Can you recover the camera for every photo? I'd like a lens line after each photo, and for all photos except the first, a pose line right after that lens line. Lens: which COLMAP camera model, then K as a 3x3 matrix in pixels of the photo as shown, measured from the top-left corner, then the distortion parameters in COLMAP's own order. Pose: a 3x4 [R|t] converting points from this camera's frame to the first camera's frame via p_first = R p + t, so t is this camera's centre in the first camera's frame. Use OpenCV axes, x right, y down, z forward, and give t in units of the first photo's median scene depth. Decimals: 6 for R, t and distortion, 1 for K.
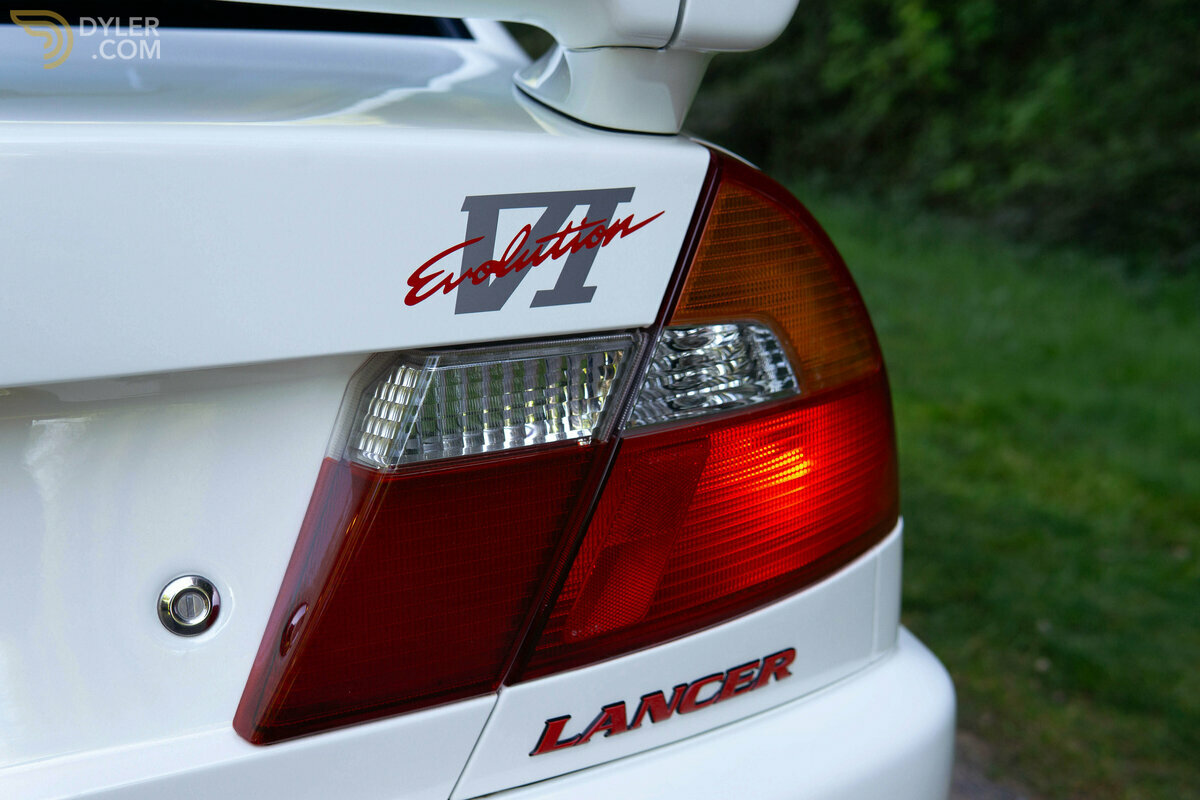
lens RADIAL K [[1445.7, 0, 559.0], [0, 1445.7, 395.9], [0, 0, 1]] dist [-0.001127, 0.074634]
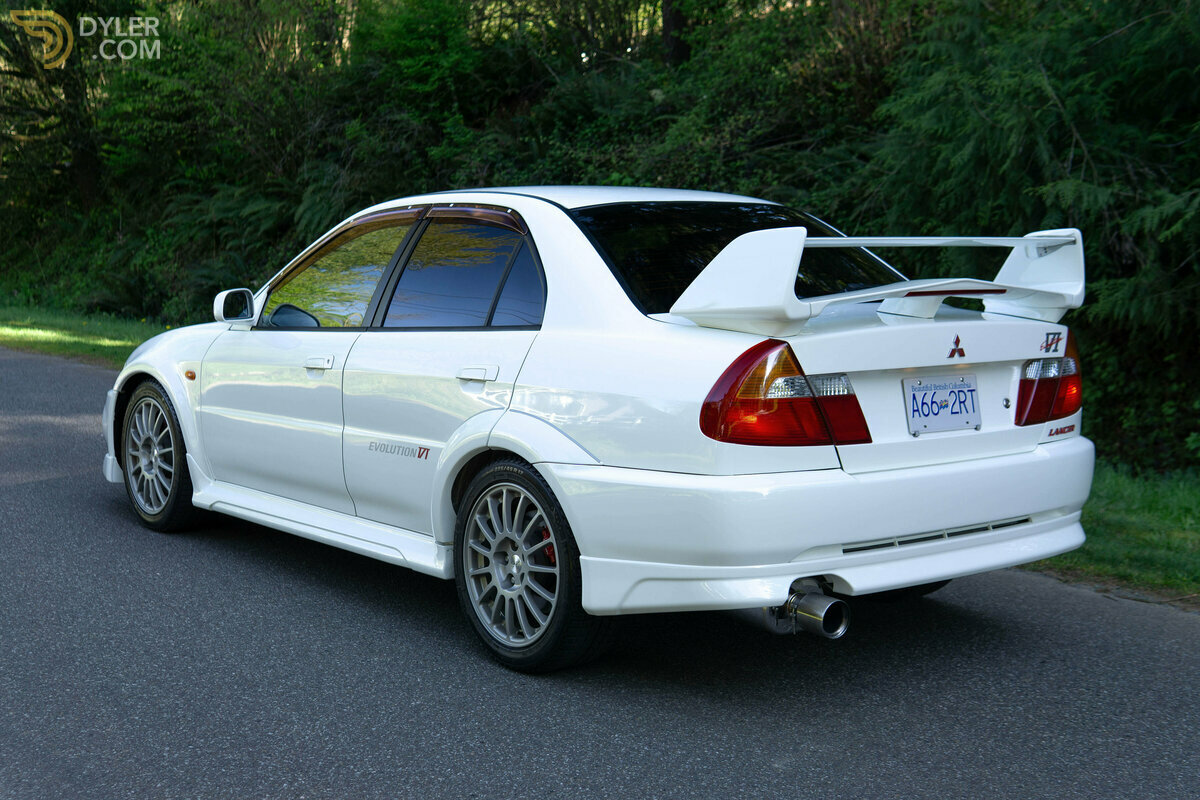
lens RADIAL K [[1548.1, 0, 600.0], [0, 1548.1, 400.0], [0, 0, 1]] dist [-0.035439, 0.311324]
pose [[0.964484, -0.014094, 0.263764, -3.310708], [0.050579, 0.989952, -0.132051, 0.831558], [-0.259252, 0.140702, 0.955506, -4.305940]]
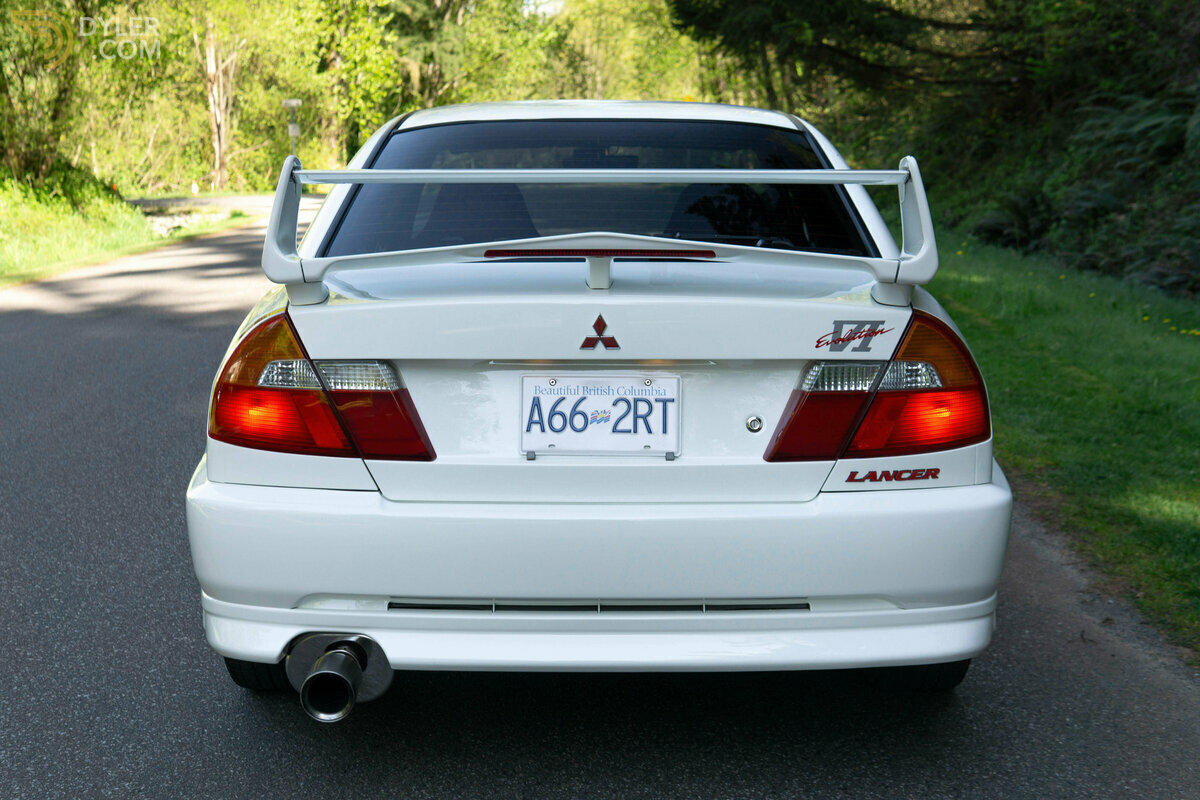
lens RADIAL K [[1589.8, 0, 600.0], [0, 1589.8, 400.0], [0, 0, 1]] dist [0.005126, 0.037314]
pose [[0.932689, 0.068187, -0.354177, 0.803349], [-0.098490, 0.992796, -0.068229, 0.389778], [0.346973, 0.098519, 0.932686, -2.904397]]
